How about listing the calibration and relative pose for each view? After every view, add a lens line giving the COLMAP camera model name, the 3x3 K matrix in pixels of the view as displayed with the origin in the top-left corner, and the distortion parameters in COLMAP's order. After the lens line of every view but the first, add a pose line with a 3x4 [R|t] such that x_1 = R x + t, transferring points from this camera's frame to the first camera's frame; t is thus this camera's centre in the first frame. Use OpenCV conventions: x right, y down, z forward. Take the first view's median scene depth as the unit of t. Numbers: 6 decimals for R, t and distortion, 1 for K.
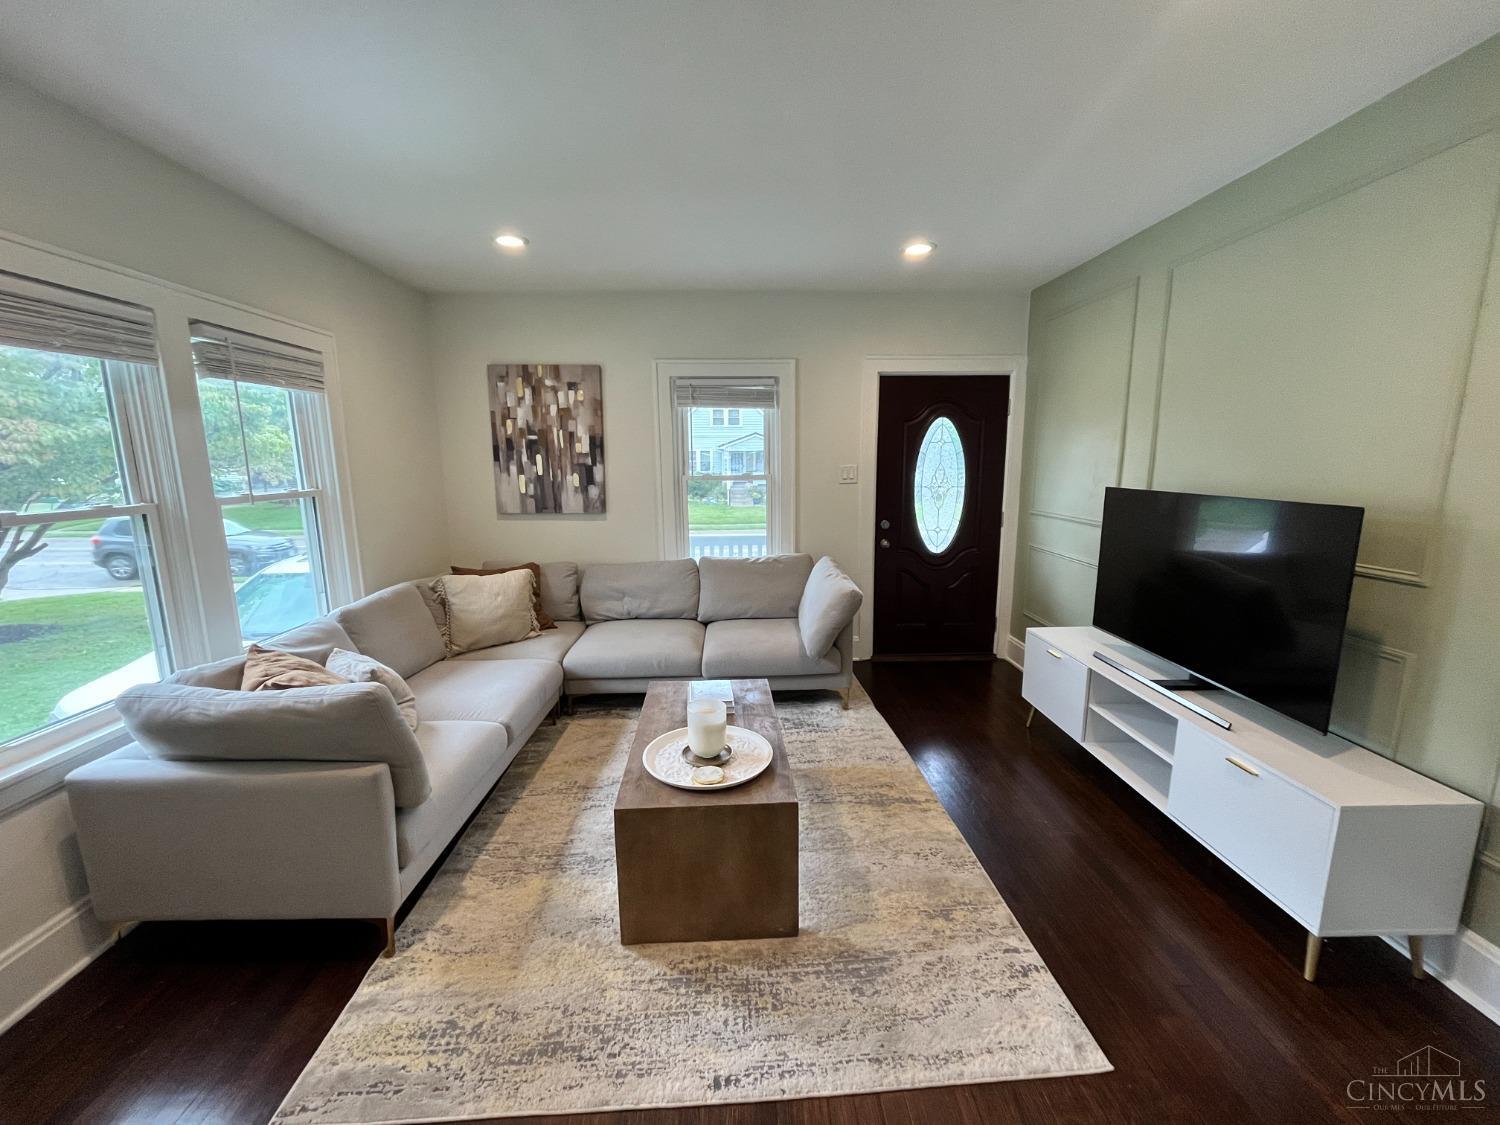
lens RADIAL K [[588.5, 0, 750.0], [0, 588.5, 562.5], [0, 0, 1]] dist [-0.001535, -0.000213]
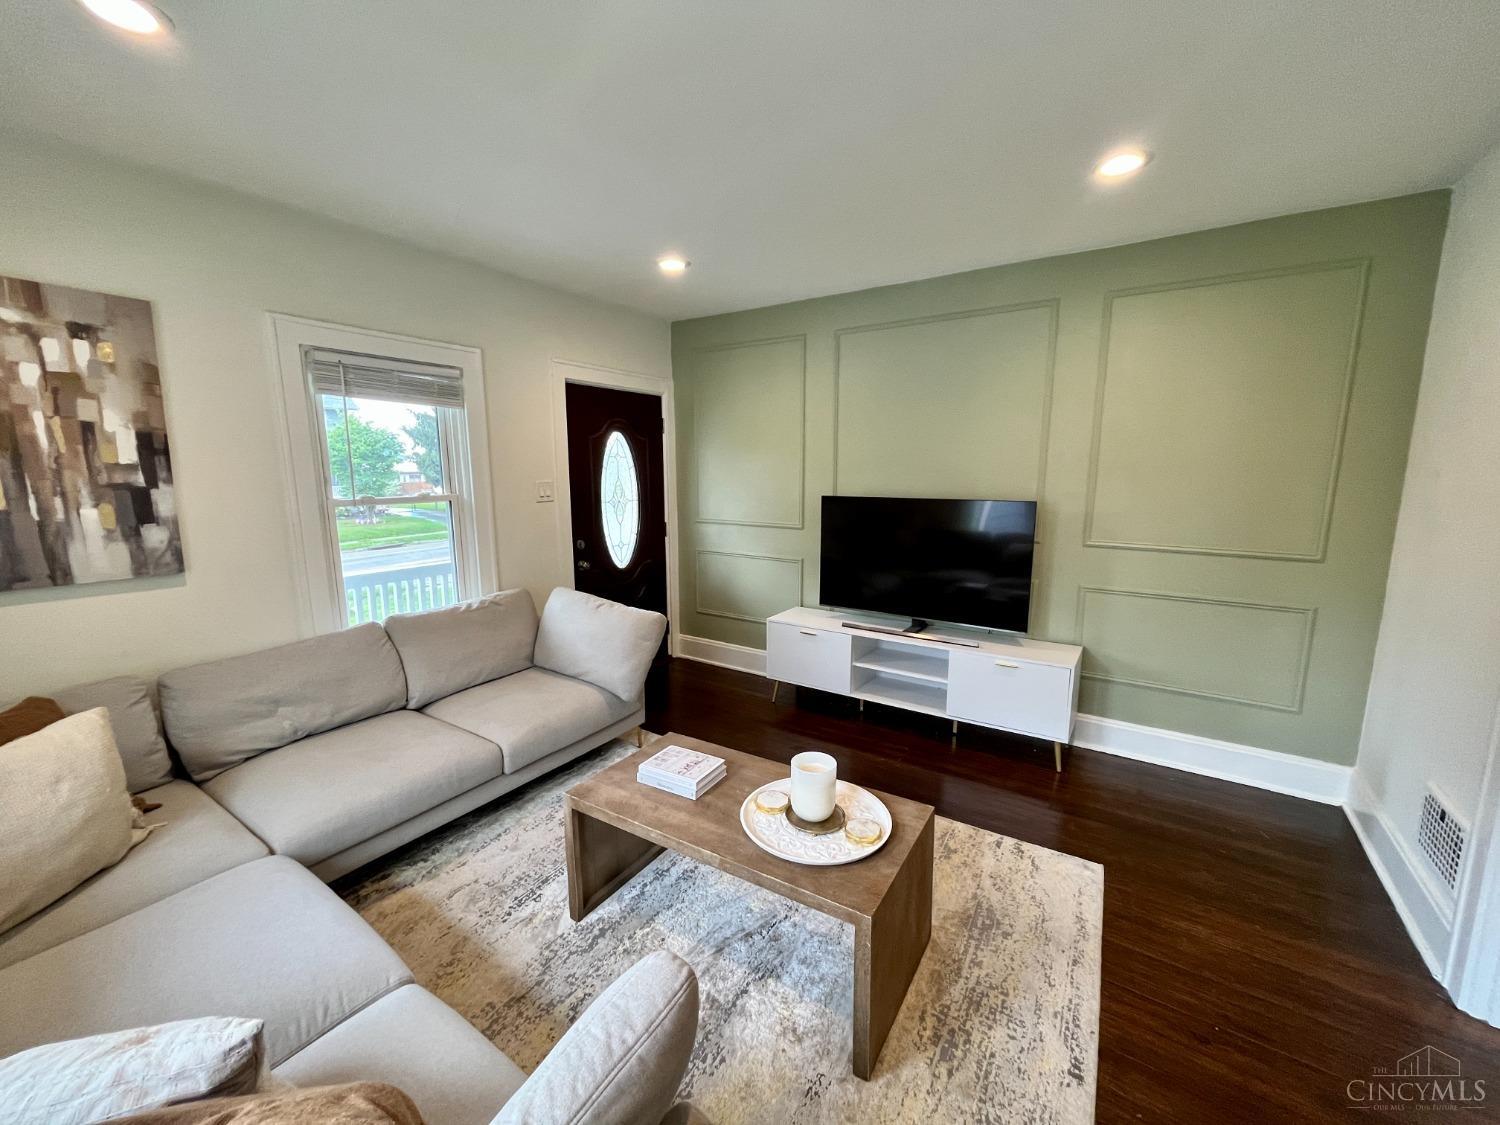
lens RADIAL K [[588.5, 0, 750.0], [0, 588.5, 562.5], [0, 0, 1]] dist [-0.001535, -0.000213]
pose [[0.597142, -0.122405, 0.792741, -0.380331], [0.138952, 0.989132, 0.048062, -0.048421], [-0.790009, 0.081453, 0.607661, 0.257003]]
